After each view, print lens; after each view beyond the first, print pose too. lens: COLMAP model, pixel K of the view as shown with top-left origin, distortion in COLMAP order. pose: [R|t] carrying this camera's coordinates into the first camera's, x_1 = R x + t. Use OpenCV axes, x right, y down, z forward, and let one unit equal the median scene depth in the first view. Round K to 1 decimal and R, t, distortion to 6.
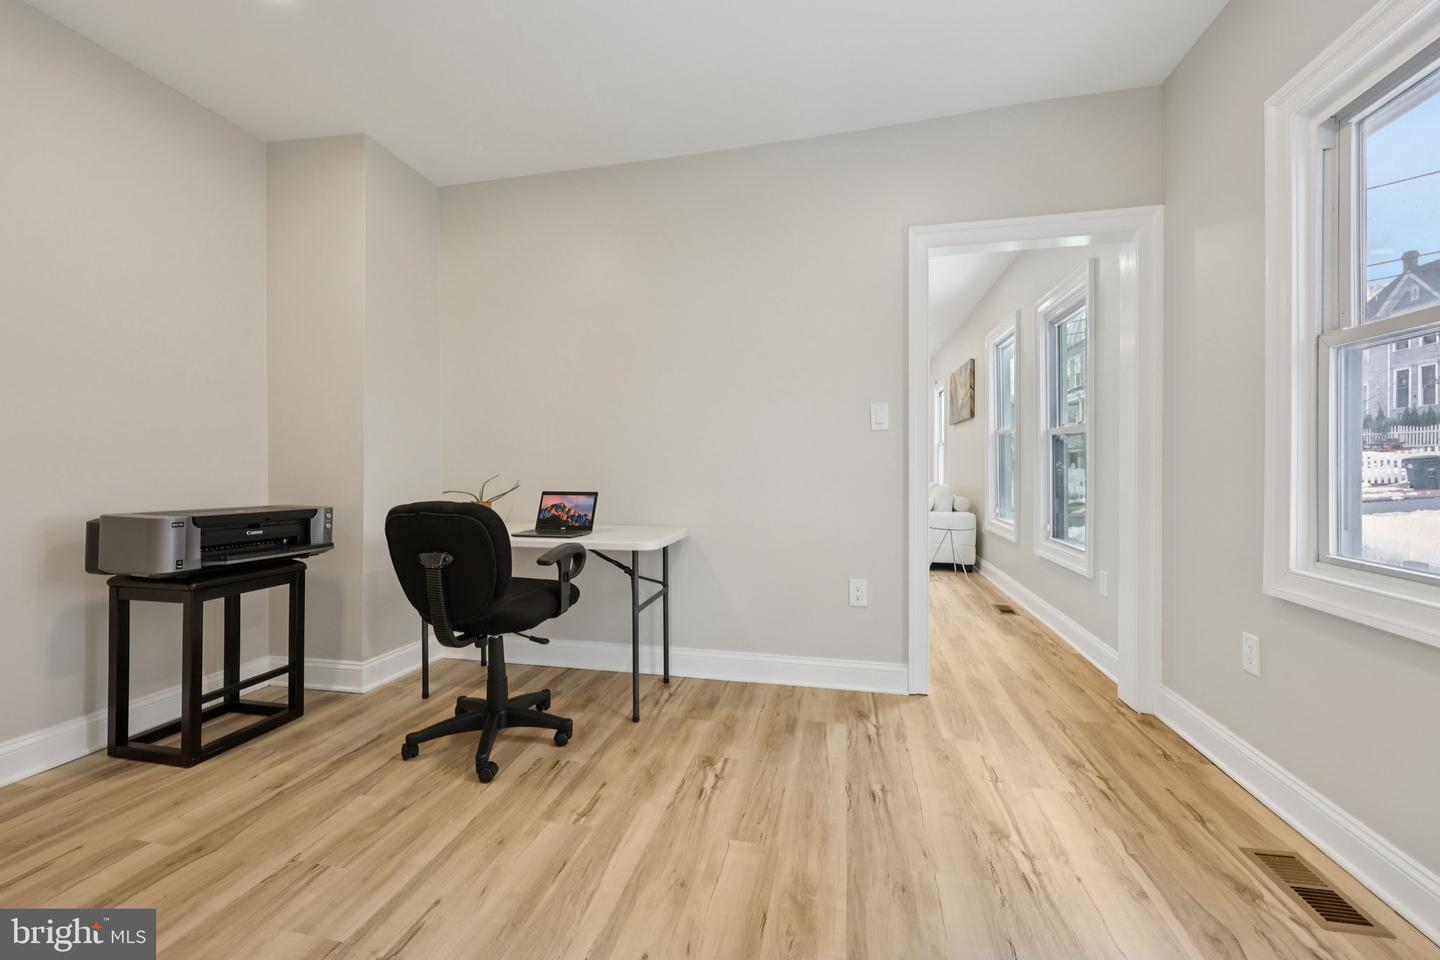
lens RADIAL K [[576.1, 0, 719.1], [0, 576.1, 469.0], [0, 0, 1]] dist [-0.000680, 0.000029]
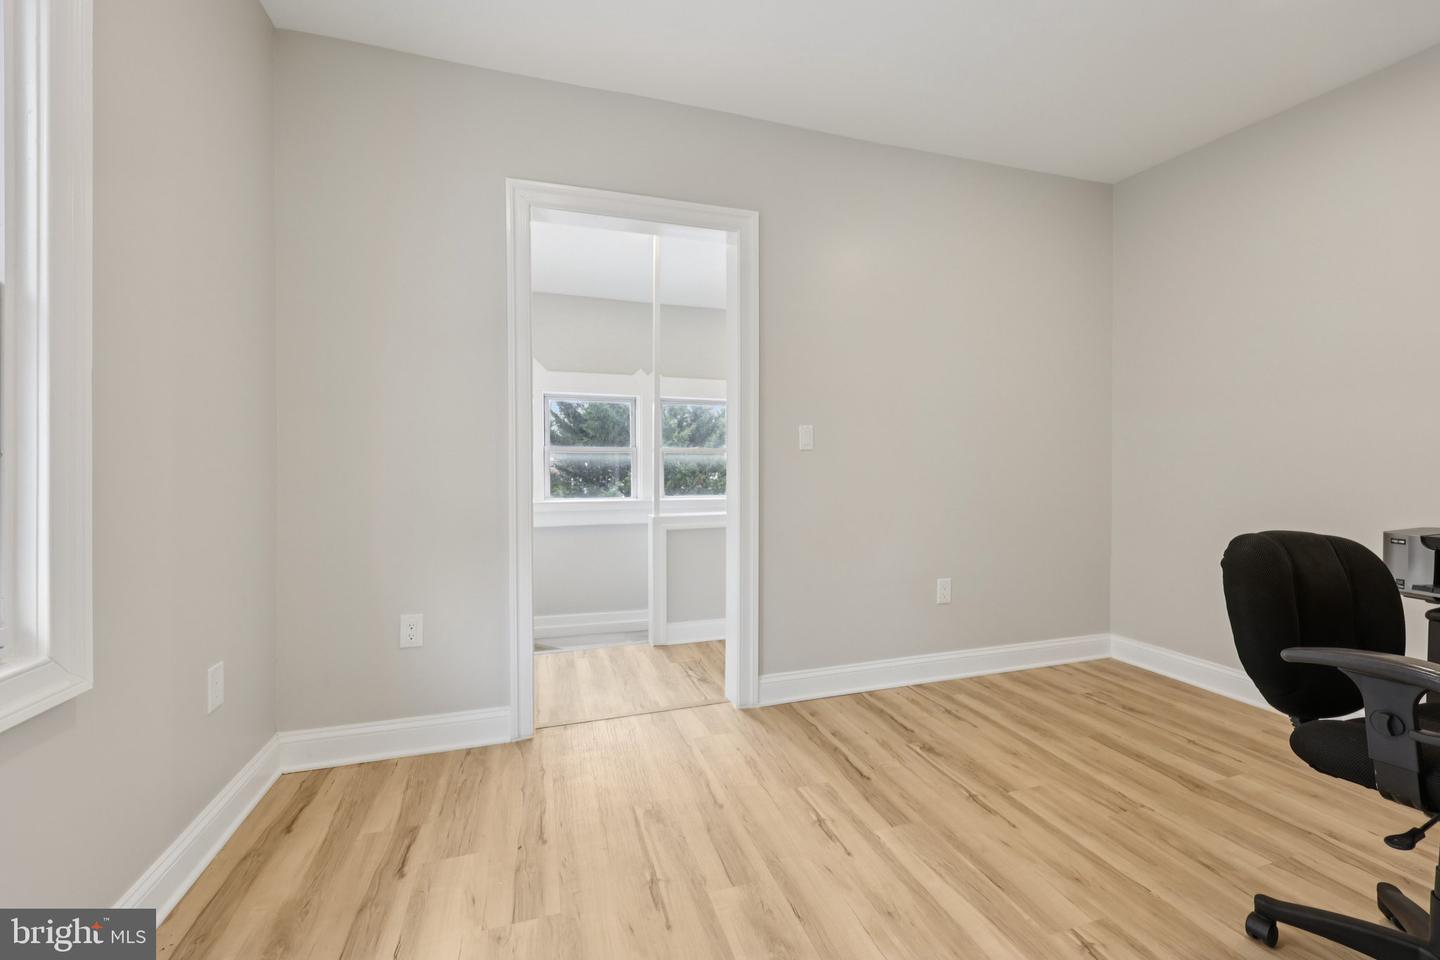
lens RADIAL K [[576.1, 0, 719.3], [0, 576.1, 472.4], [0, 0, 1]] dist [-0.000680, 0.000029]
pose [[-0.866557, 0.002158, -0.499074, 0.606862], [-0.002714, 0.999955, 0.009037, -0.026702], [0.499071, 0.009185, -0.866513, 1.537397]]
